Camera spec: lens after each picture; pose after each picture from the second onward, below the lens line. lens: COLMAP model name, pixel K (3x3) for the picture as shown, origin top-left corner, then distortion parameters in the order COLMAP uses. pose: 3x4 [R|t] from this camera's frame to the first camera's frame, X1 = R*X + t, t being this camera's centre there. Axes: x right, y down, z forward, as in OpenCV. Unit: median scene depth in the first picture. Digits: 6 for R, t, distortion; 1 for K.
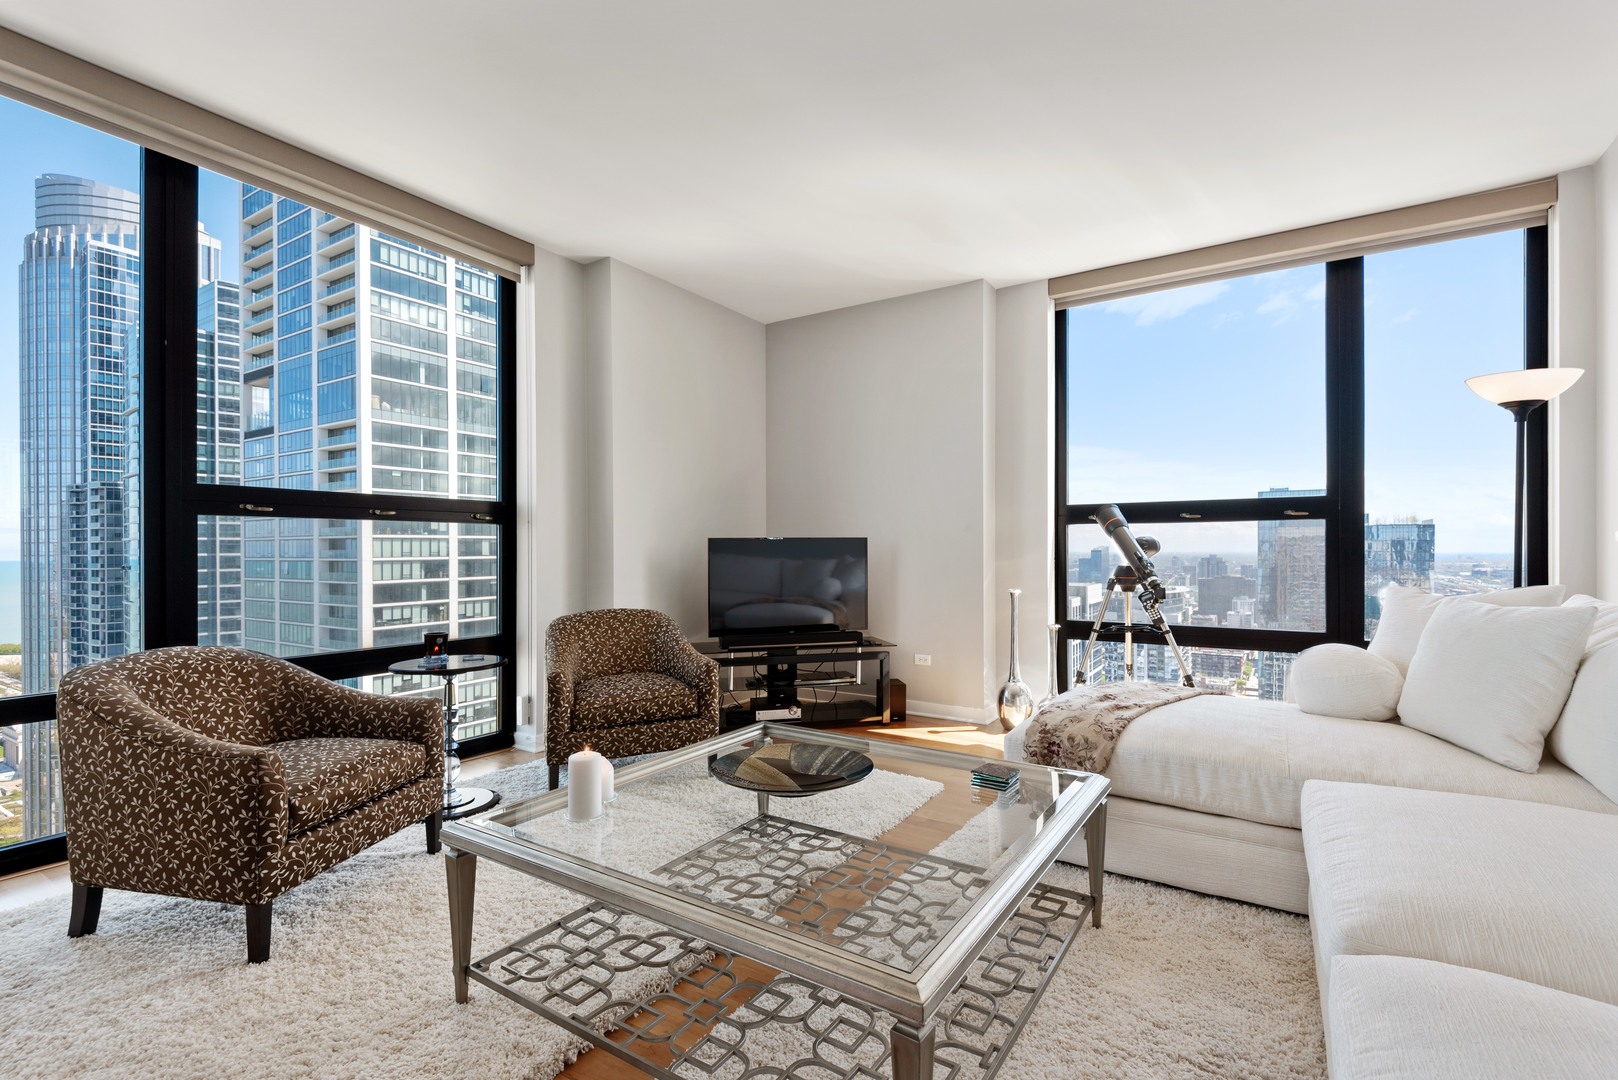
lens RADIAL K [[732.8, 0, 813.2], [0, 732.8, 551.8], [0, 0, 1]] dist [0.039211, -0.026785]
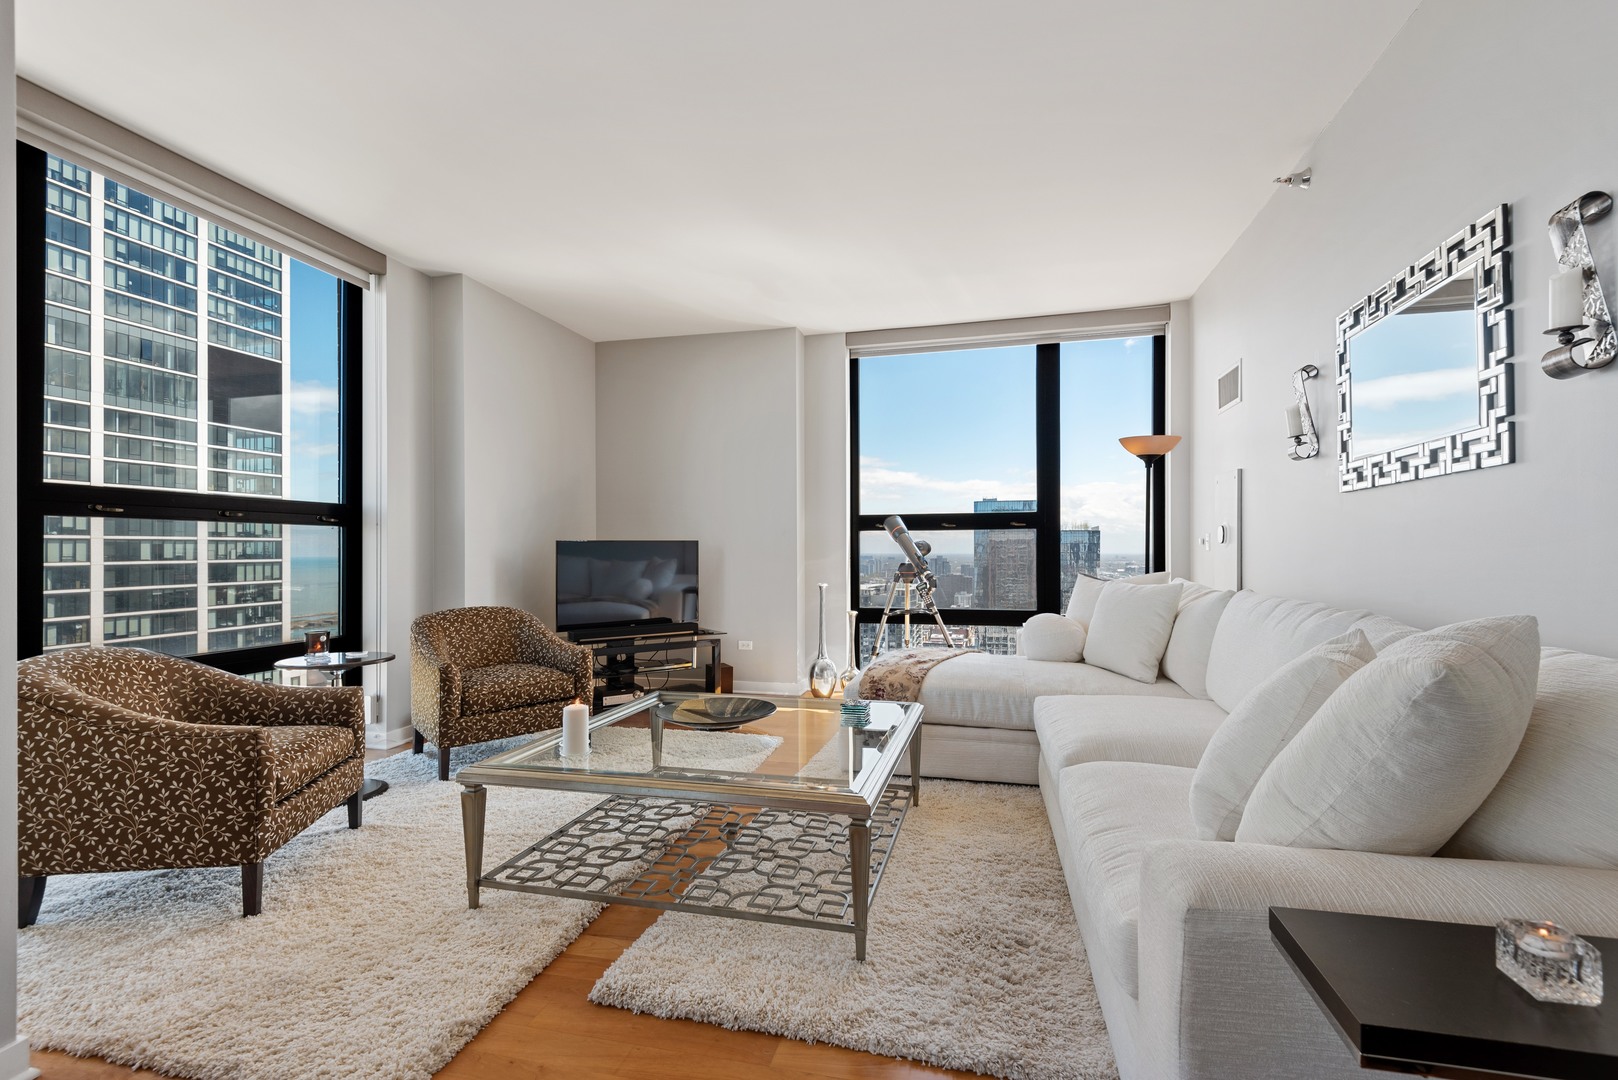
lens RADIAL K [[732.8, 0, 813.2], [0, 732.8, 551.8], [0, 0, 1]] dist [0.039211, -0.026785]
pose [[0.947289, -0.001761, 0.320376, -0.156172], [0.002871, 0.999991, -0.002992, 0.002520], [-0.320368, 0.003754, 0.947286, -0.180499]]
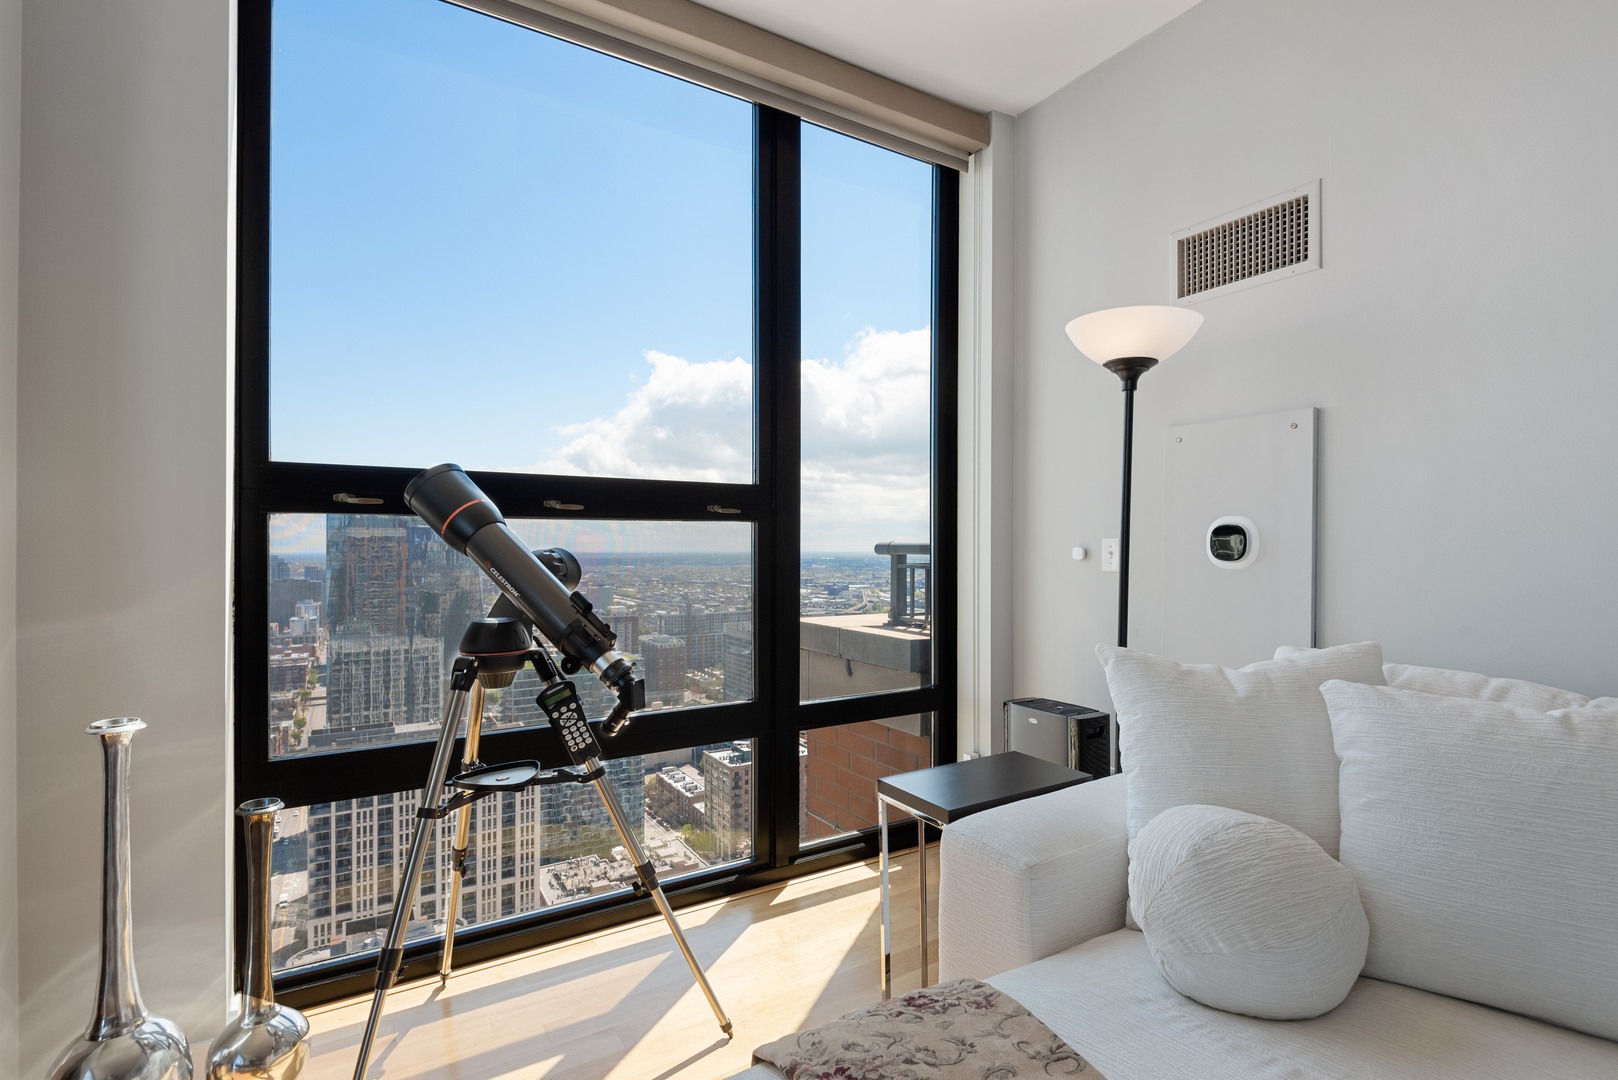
lens RADIAL K [[755.1, 0, 808.4], [0, 755.1, 554.8], [0, 0, 1]] dist [-0.001727, -0.000393]
pose [[0.437553, -0.004355, 0.899182, 0.144099], [0.001089, 0.999990, 0.004313, -0.020450], [-0.899192, -0.000908, 0.437553, 0.724339]]
